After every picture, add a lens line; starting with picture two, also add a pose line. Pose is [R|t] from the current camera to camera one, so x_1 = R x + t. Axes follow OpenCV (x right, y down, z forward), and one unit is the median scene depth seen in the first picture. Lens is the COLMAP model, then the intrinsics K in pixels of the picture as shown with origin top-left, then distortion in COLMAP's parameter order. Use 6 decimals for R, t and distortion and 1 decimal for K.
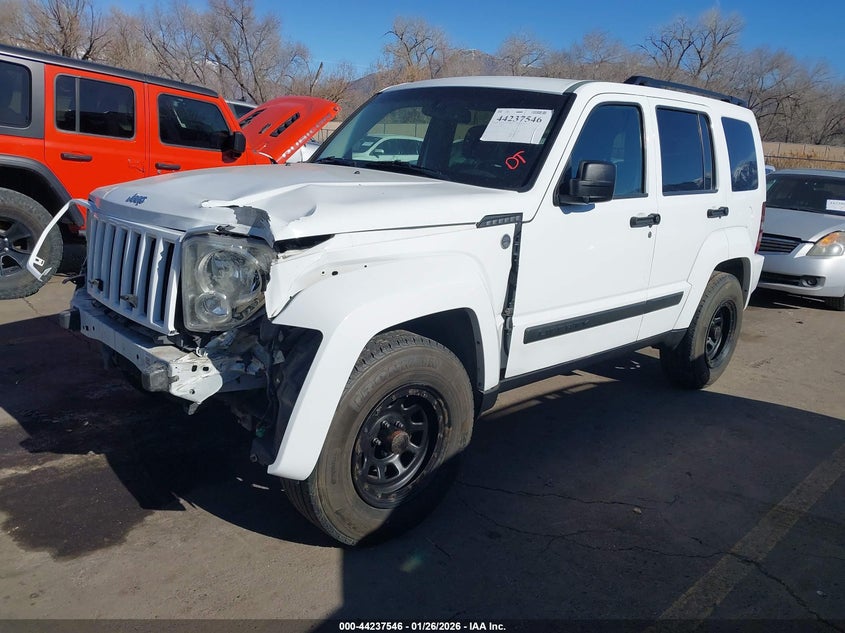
lens RADIAL K [[655.0, 0, 422.5], [0, 655.0, 316.5], [0, 0, 1]] dist [-0.008967, -0.009951]
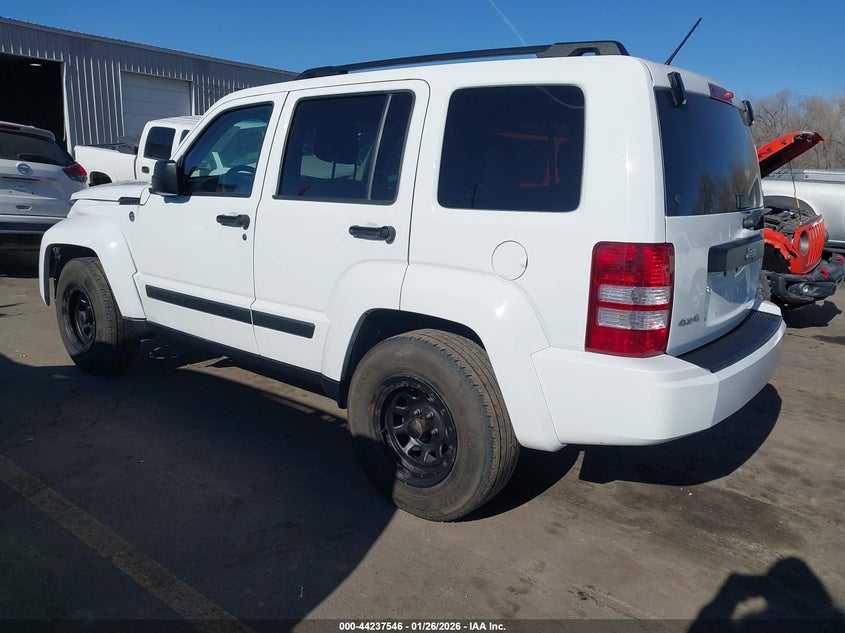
lens RADIAL K [[643.3, 0, 422.5], [0, 643.3, 316.5], [0, 0, 1]] dist [0.044136, -0.102060]
pose [[0.163229, 0.168586, -0.972078, 1.302946], [-0.274986, 0.954021, 0.119279, -0.196100], [0.947491, 0.247838, 0.202082, 1.076237]]
